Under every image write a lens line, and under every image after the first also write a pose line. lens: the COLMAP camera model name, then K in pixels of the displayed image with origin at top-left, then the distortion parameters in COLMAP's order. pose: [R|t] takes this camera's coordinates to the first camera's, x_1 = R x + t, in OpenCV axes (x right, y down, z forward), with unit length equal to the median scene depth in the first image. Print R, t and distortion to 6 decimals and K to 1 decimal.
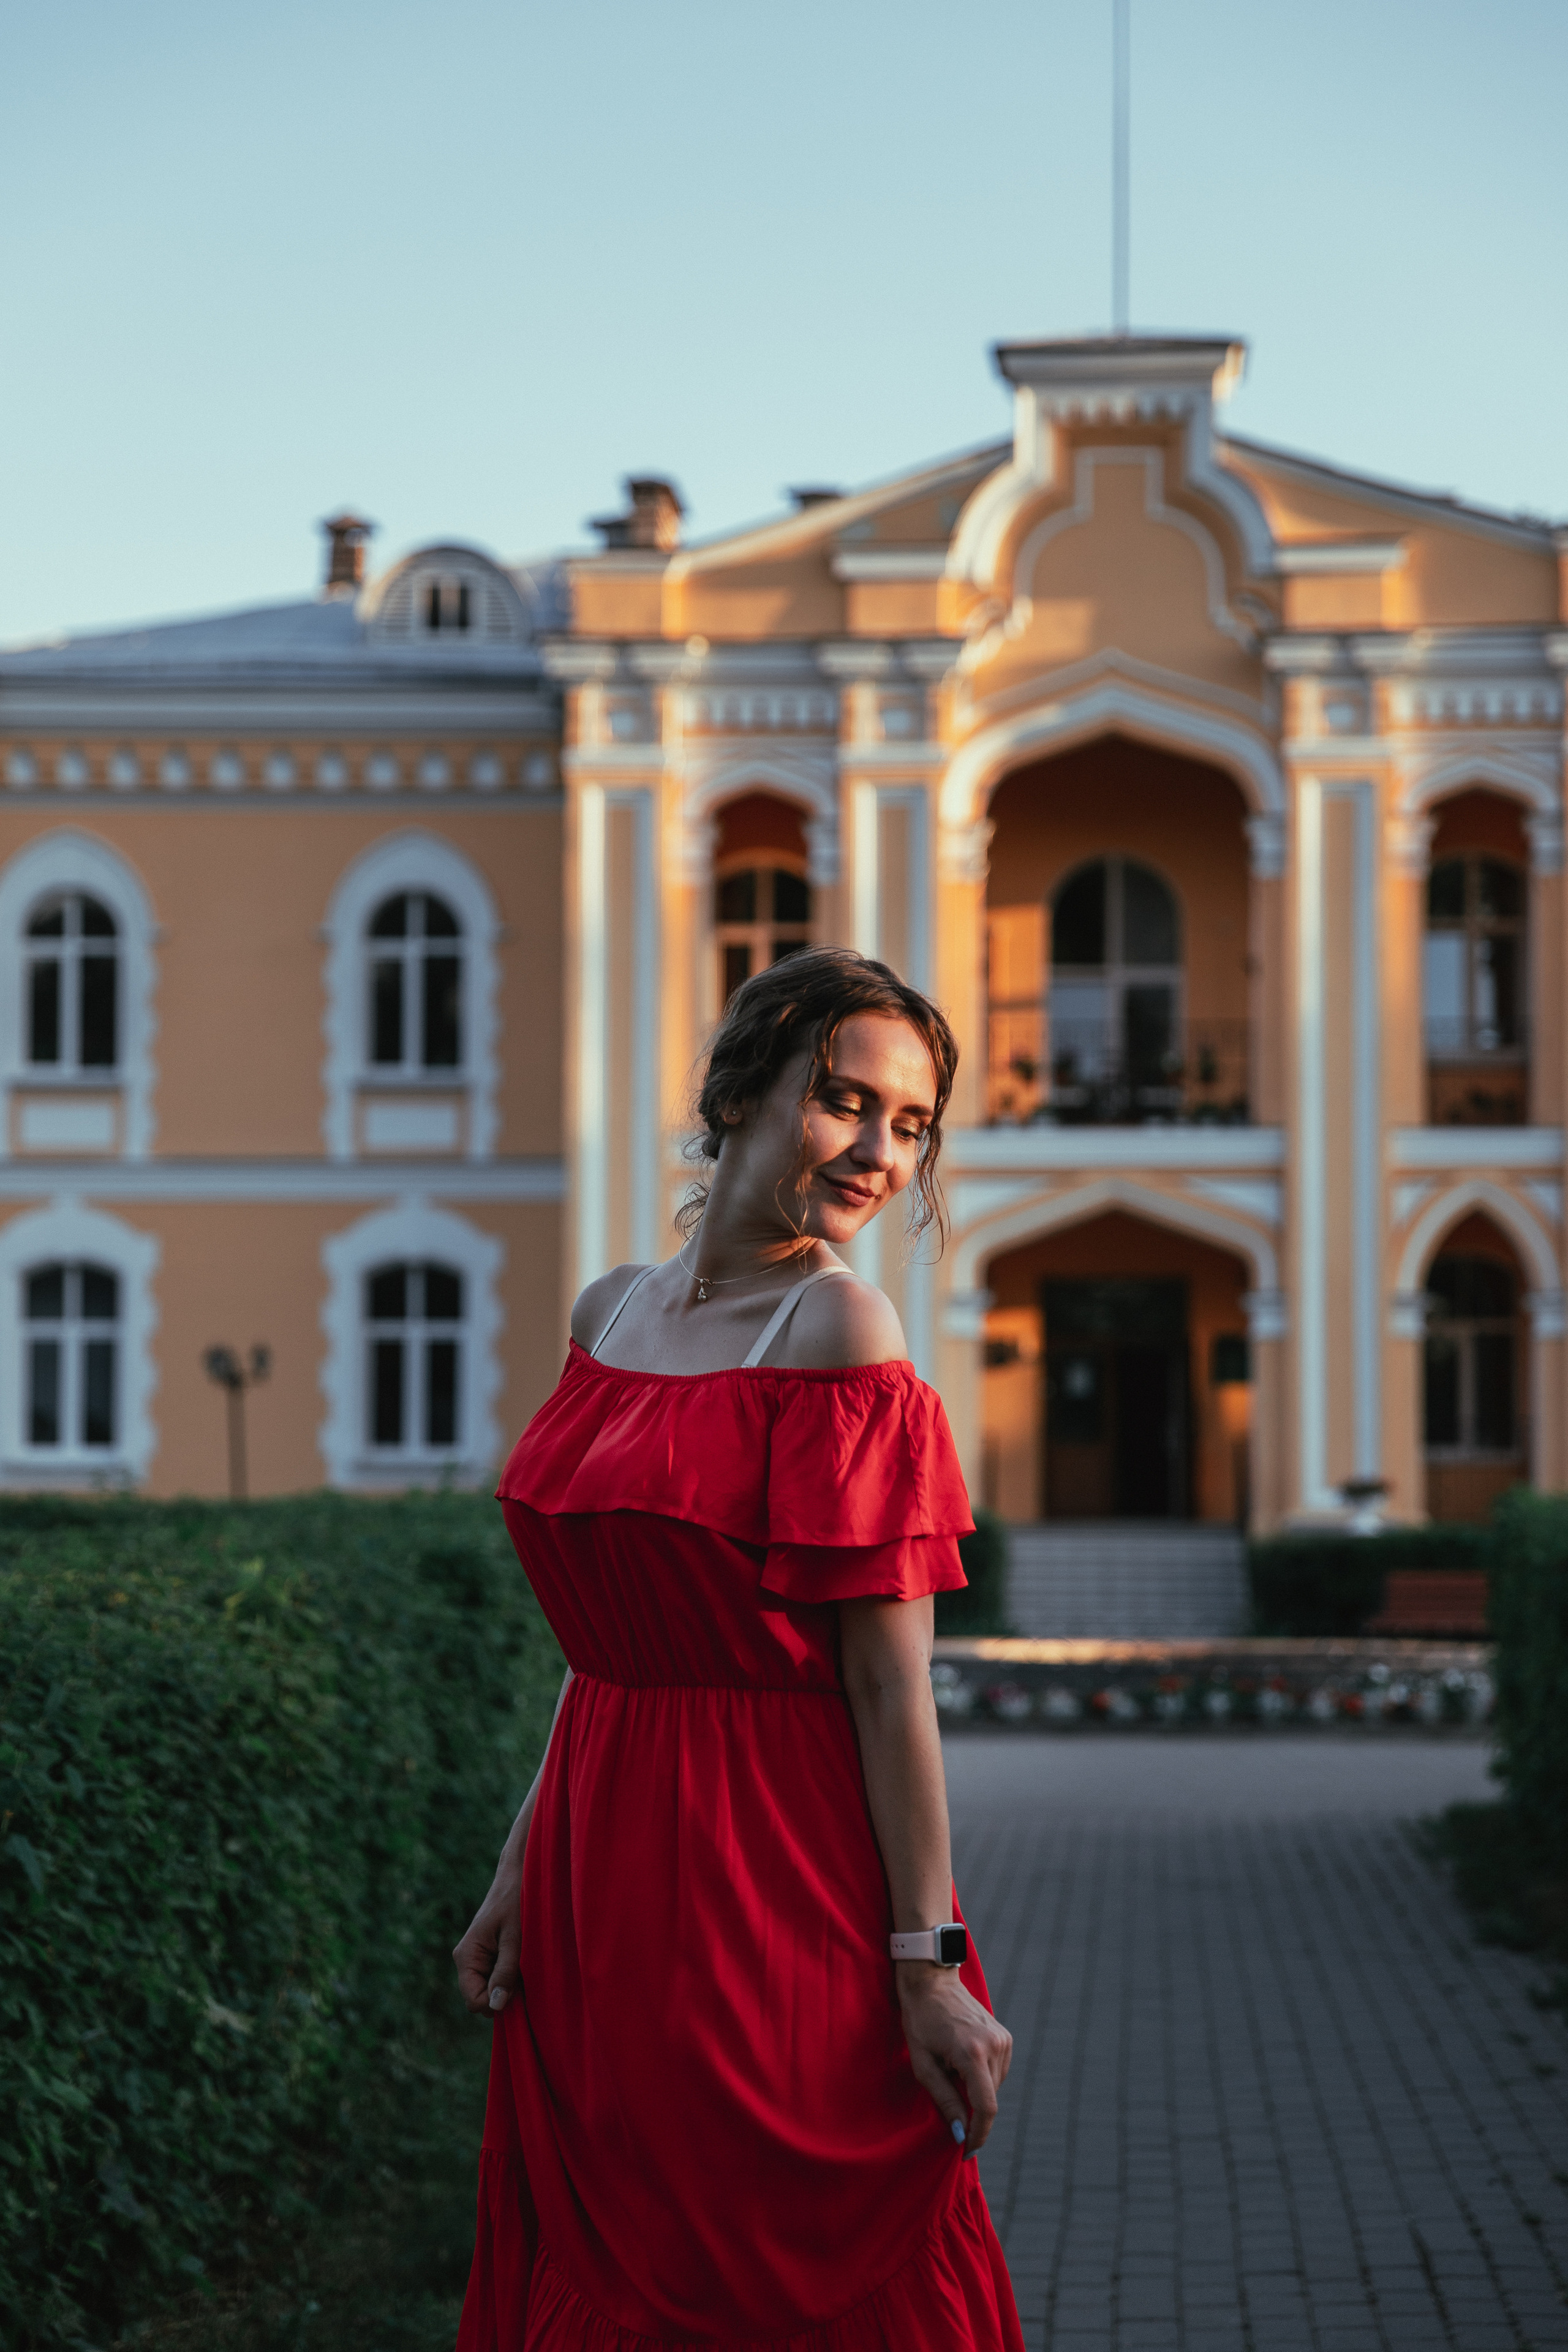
lens RADIAL K [[4729.6, 0, 881.8], [0, 4729.6, 1180.4], [0, 0, 1]] dist [0.294988, 0.156087]
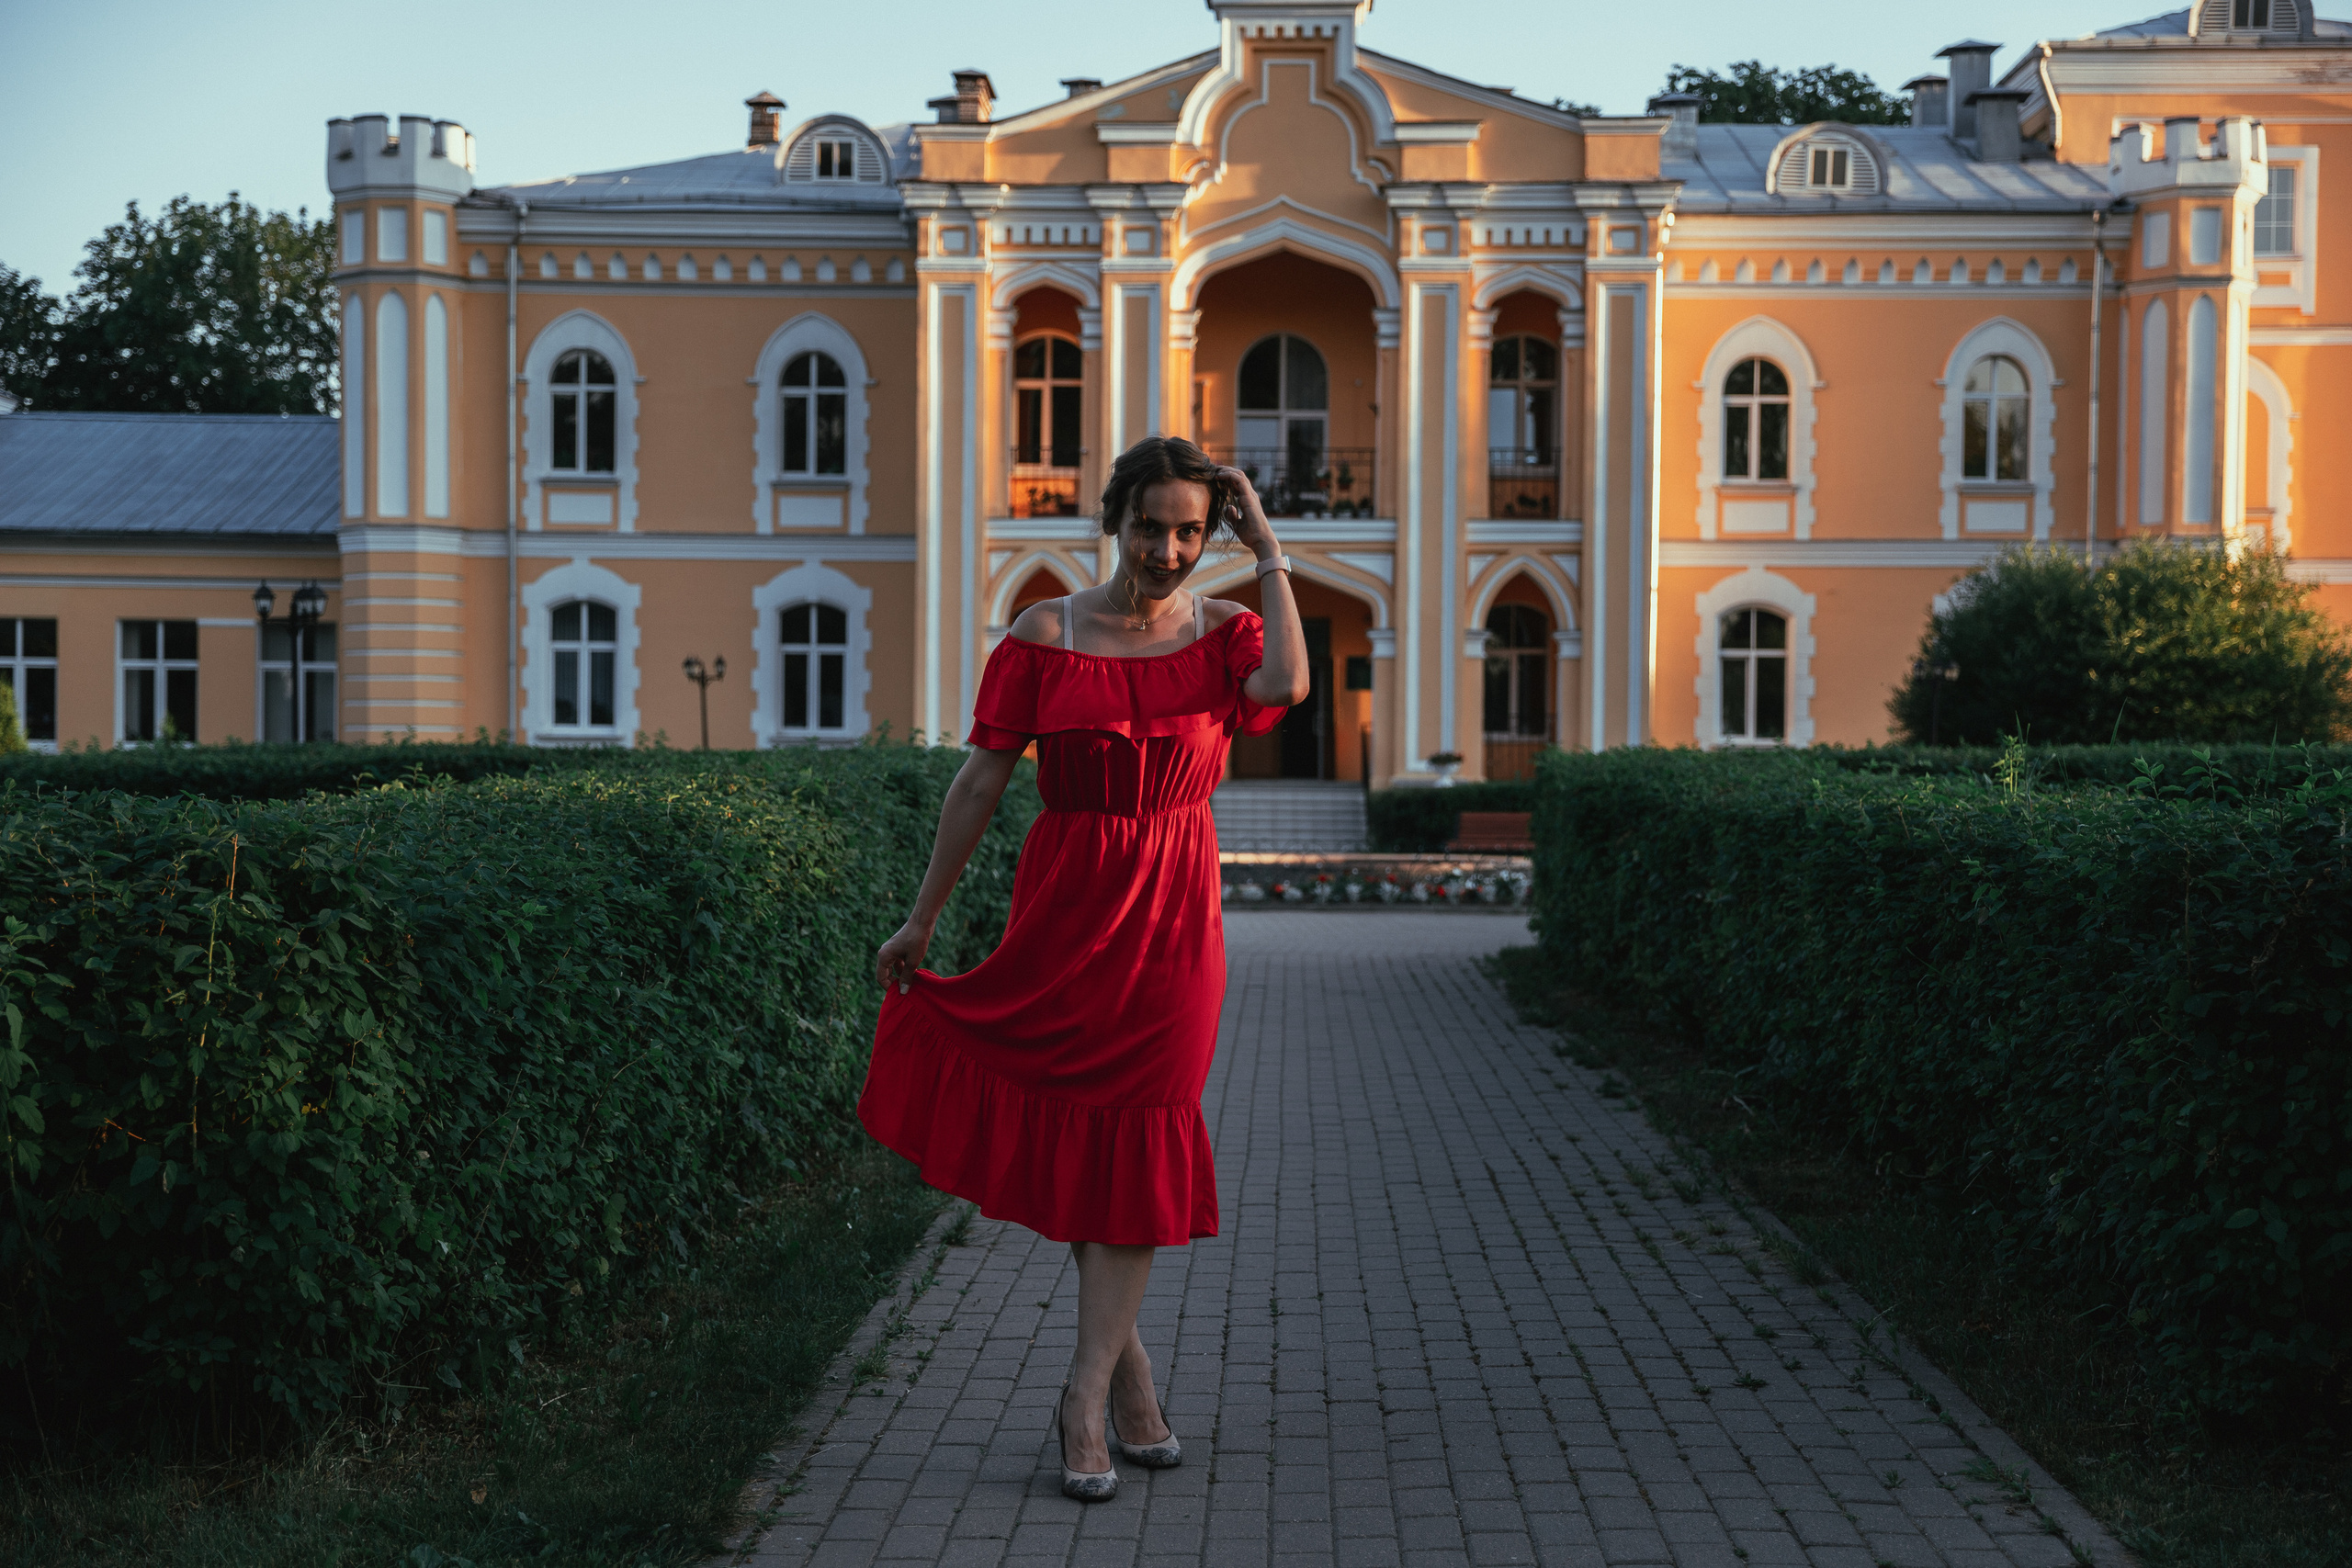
lens RADIAL K [[3568.2, 0, 1176.0], [0, 3568.2, 784.0], [0, 0, 1]] dist [0.126580, -0.008062]
pose [[0.999445, 0.005981, 0.032756, -0.020986], [-0.008026, 0.998003, 0.062658, 0.002561], [-0.032316, -0.062886, 0.997497, -0.128304]]
